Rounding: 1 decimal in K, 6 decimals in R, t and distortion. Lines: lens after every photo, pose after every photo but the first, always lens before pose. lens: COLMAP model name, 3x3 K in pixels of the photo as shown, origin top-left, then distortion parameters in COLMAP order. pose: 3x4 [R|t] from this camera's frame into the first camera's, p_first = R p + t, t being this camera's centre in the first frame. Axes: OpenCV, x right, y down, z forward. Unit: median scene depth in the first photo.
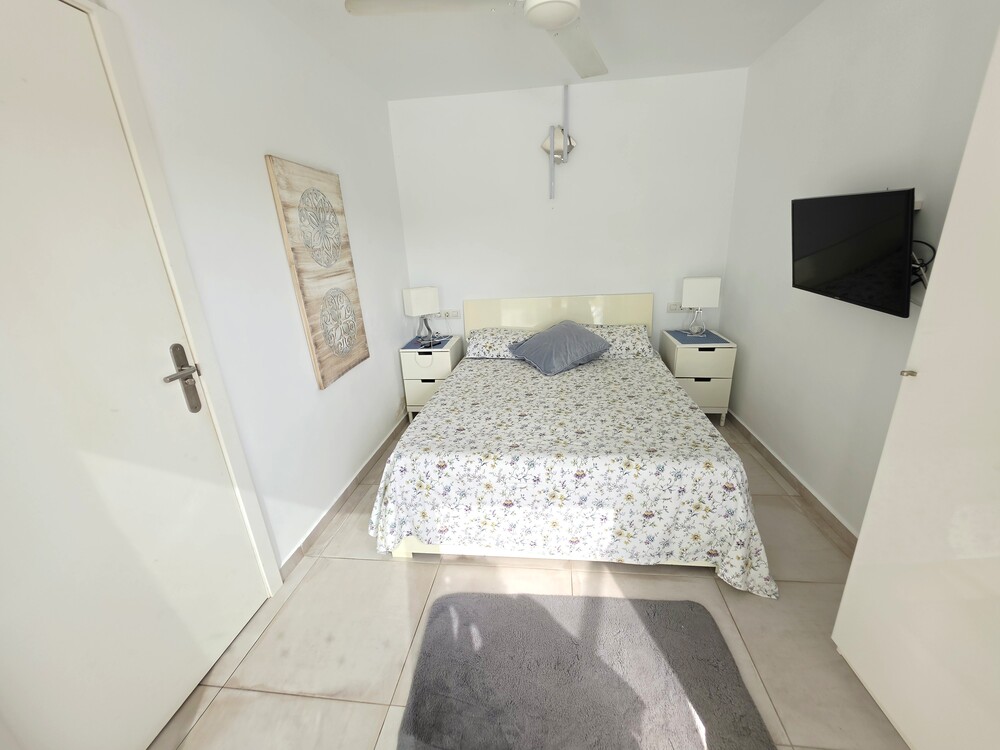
lens RADIAL K [[401.9, 0, 505.3], [0, 401.9, 375.5], [0, 0, 1]] dist [-0.002196, 0.000252]
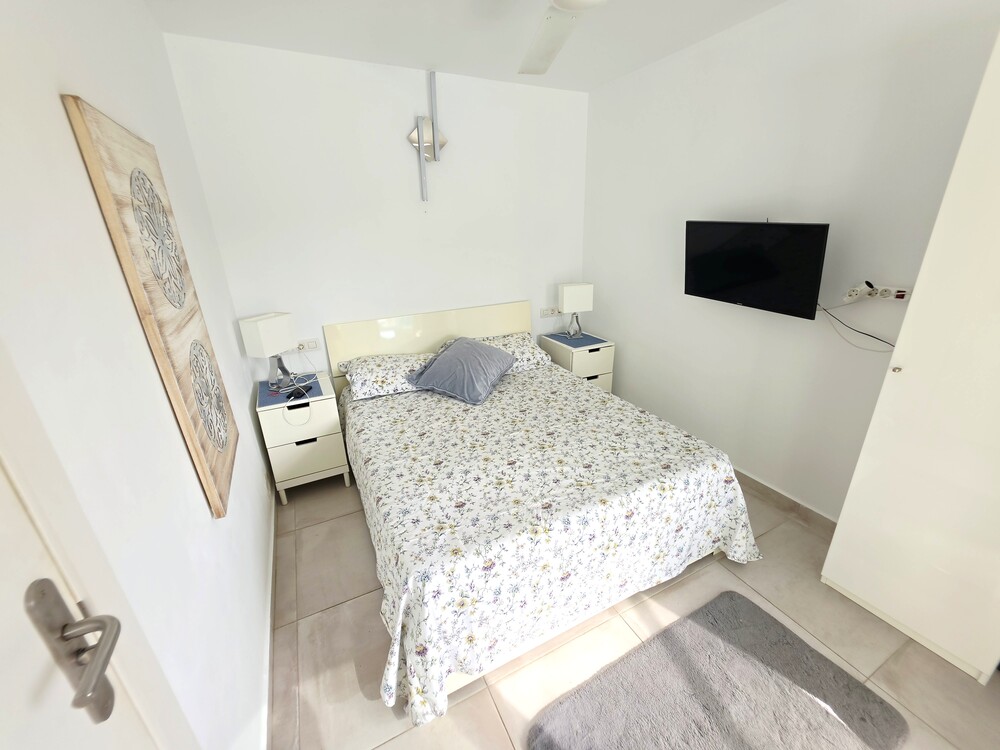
lens RADIAL K [[401.9, 0, 505.3], [0, 401.9, 375.5], [0, 0, 1]] dist [-0.002196, 0.000252]
pose [[0.833200, -0.169439, 0.526373, -0.307536], [0.162715, 0.984879, 0.059470, -0.109190], [-0.528490, 0.036098, 0.848171, 0.220583]]
